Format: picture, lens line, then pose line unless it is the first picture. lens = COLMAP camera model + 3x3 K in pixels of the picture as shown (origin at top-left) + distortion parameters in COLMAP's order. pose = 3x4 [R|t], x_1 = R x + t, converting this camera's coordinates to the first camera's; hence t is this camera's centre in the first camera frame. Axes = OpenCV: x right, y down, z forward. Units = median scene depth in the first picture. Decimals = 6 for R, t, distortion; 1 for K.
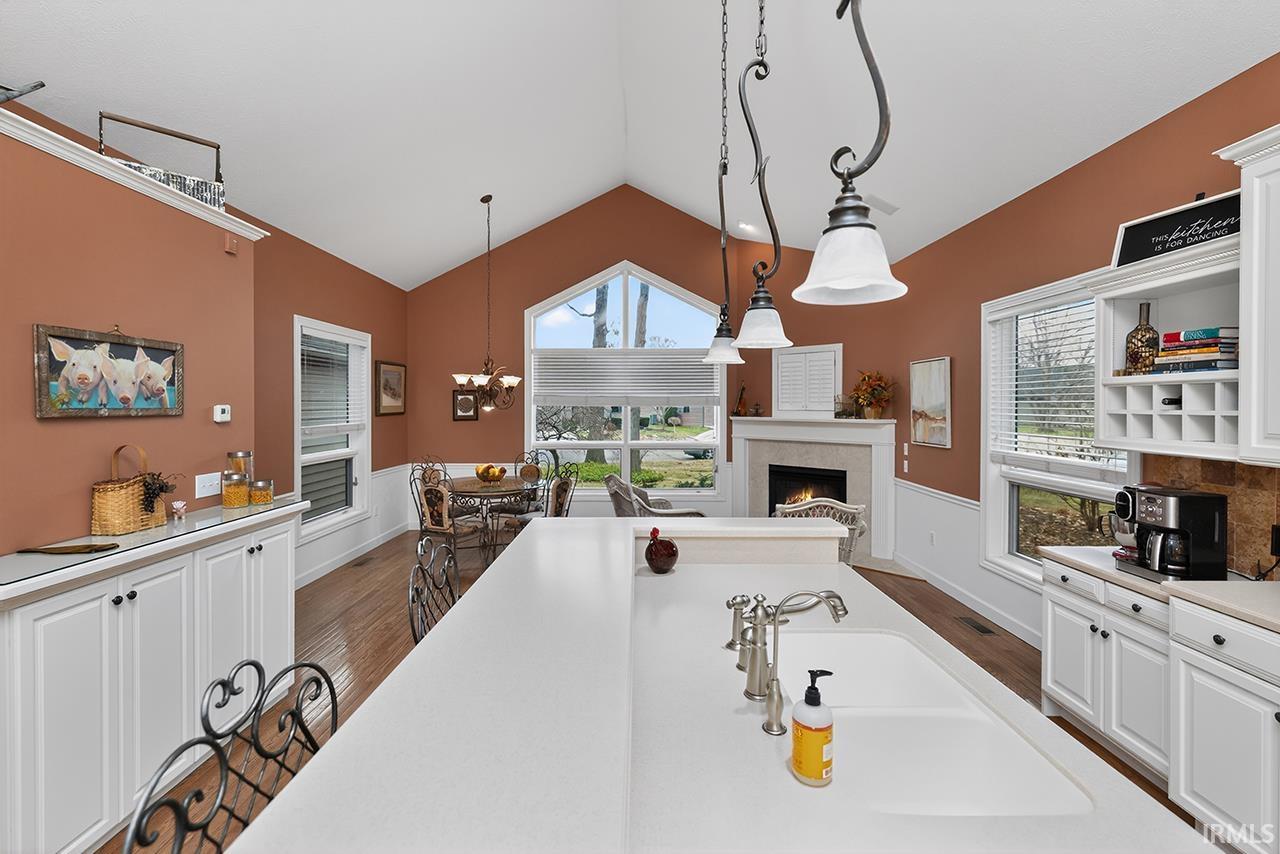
lens RADIAL K [[563.3, 0, 637.1], [0, 563.3, 408.4], [0, 0, 1]] dist [0.001115, 0.000108]
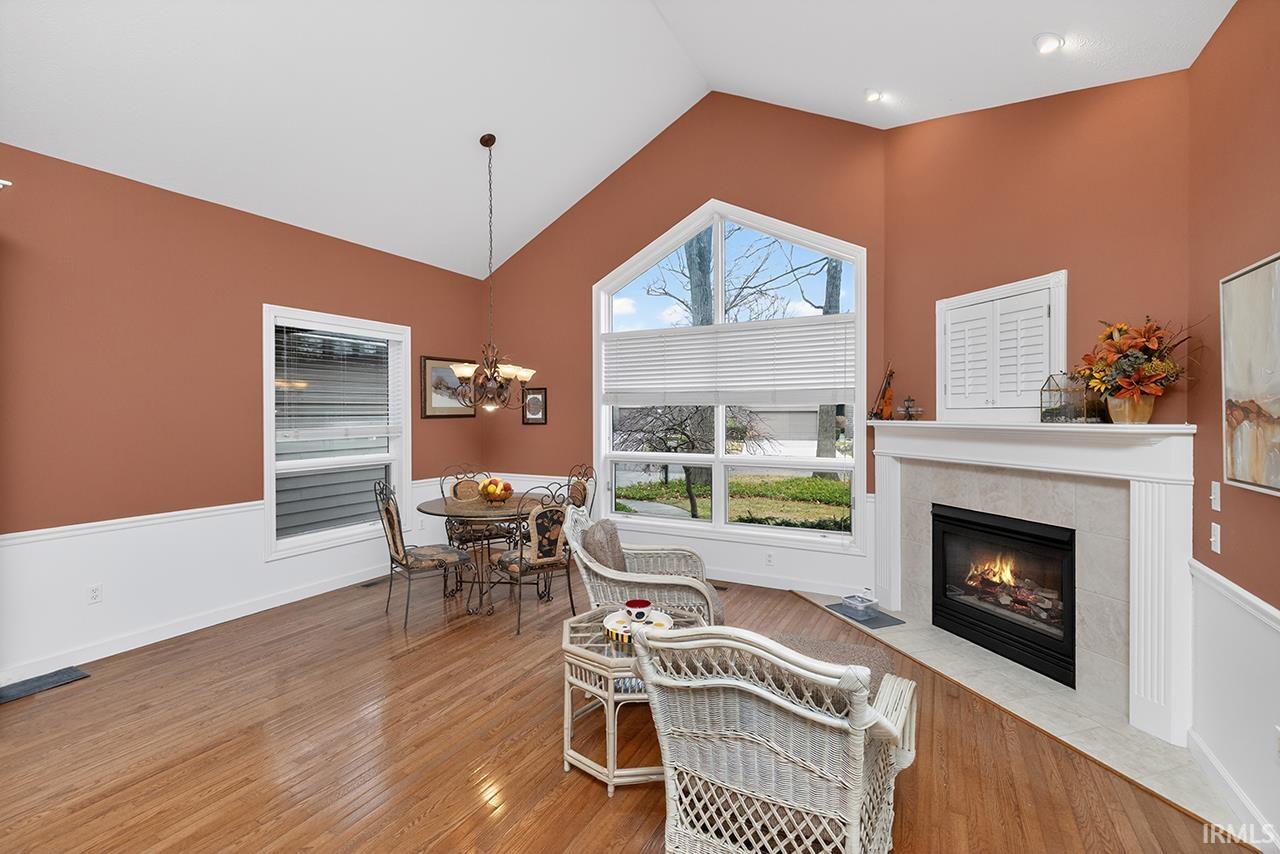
lens RADIAL K [[559.6, 0, 632.3], [0, 559.6, 420.1], [0, 0, 1]] dist [0.001005, 0.000260]
pose [[0.877221, 0.001203, -0.480086, 0.394630], [0.001854, 0.999981, 0.005895, 0.018019], [0.480083, -0.006061, 0.877202, 0.575369]]
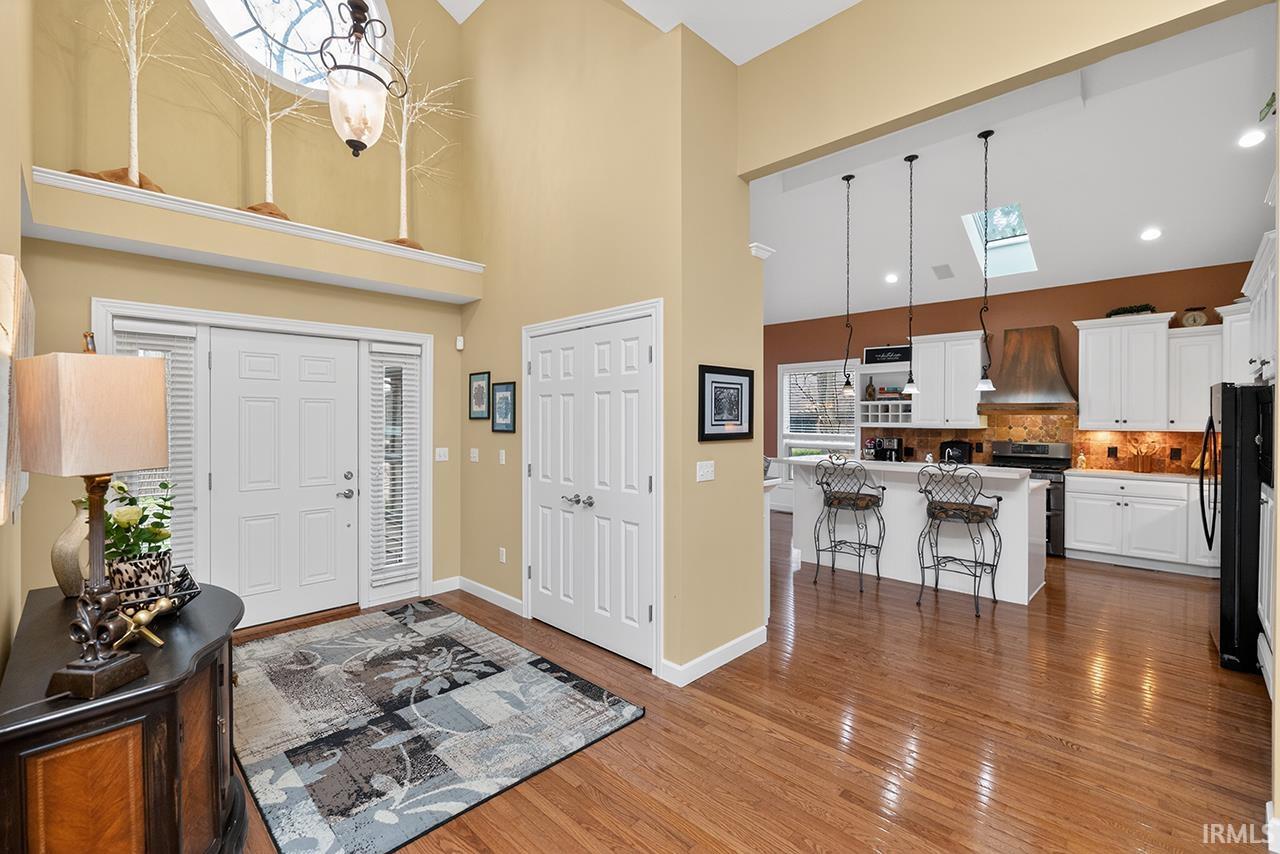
lens RADIAL K [[559.6, 0, 632.3], [0, 559.6, 420.1], [0, 0, 1]] dist [0.001005, 0.000260]
pose [[0.702456, 0.000918, 0.711727, -1.294941], [0.002016, 0.999993, -0.003279, 0.028740], [-0.711725, 0.003738, 0.702449, -0.103094]]
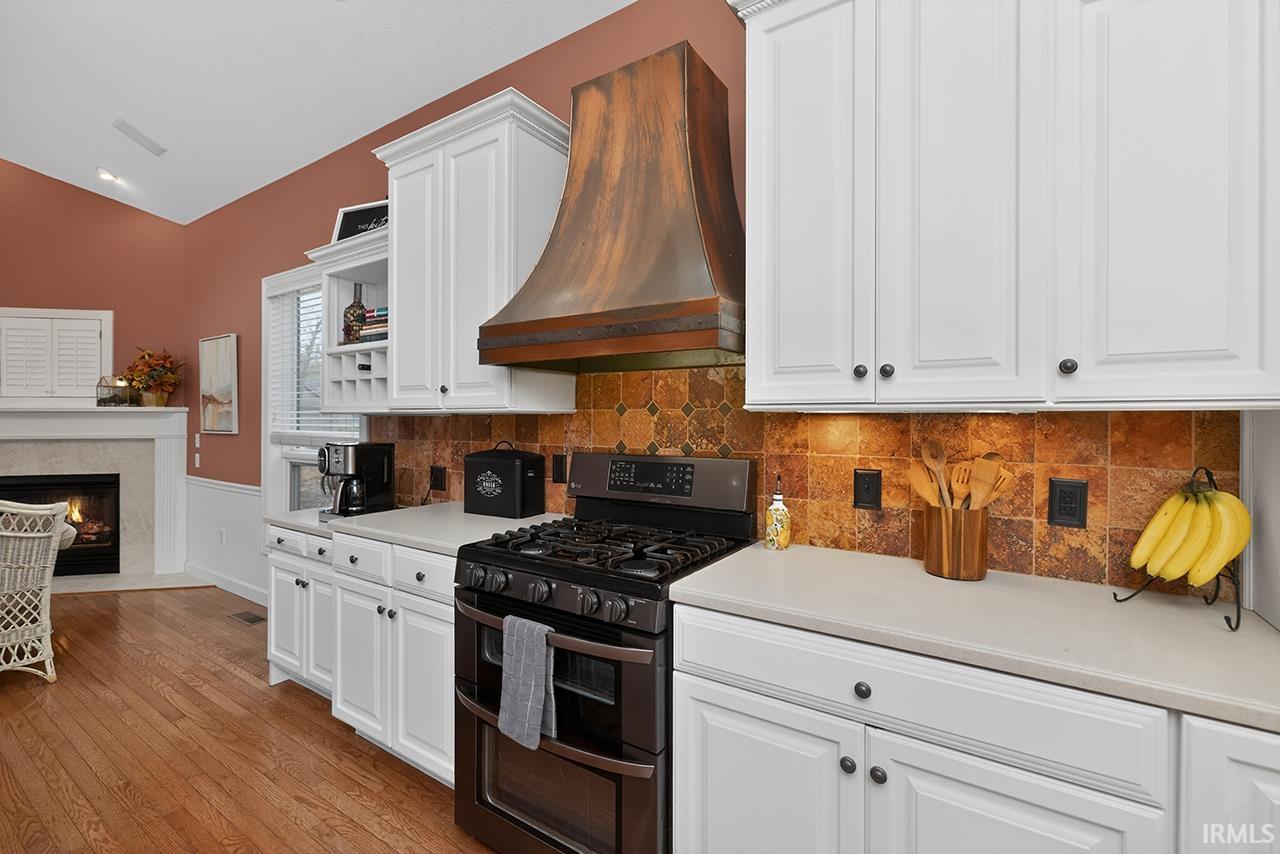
lens RADIAL K [[557.6, 0, 643.7], [0, 557.6, 416.0], [0, 0, 1]] dist [-0.000248, 0.000106]
pose [[0.548646, 0.002075, 0.836052, 0.180500], [0.004702, 0.999973, -0.005568, 0.056263], [-0.836041, 0.006986, 0.548622, -0.056441]]
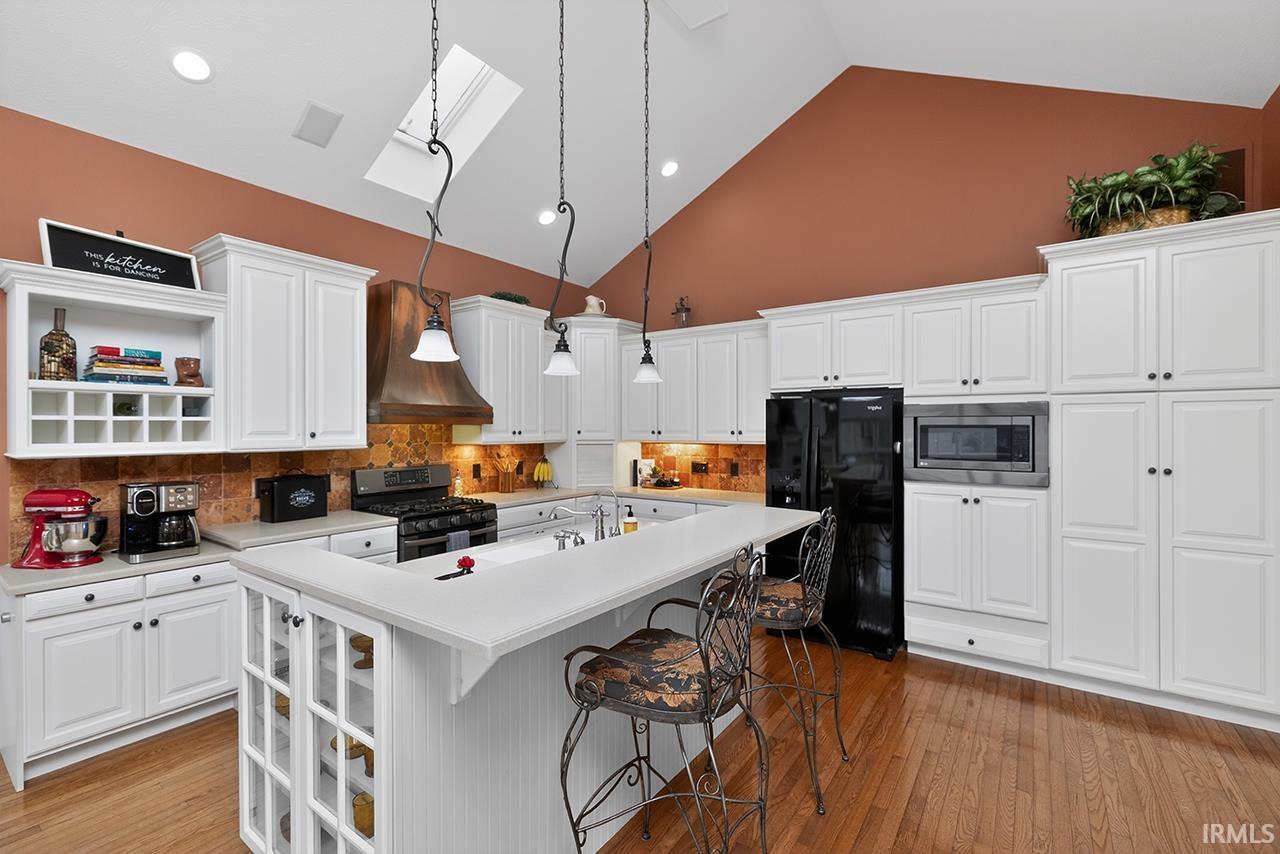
lens RADIAL K [[558.3, 0, 624.7], [0, 558.3, 428.5], [0, 0, 1]] dist [0.000667, 0.000122]
pose [[-0.804608, 0.000583, 0.593806, -0.311313], [0.005781, 0.999960, 0.006850, 0.015215], [-0.593778, 0.008944, -0.804579, 0.770764]]
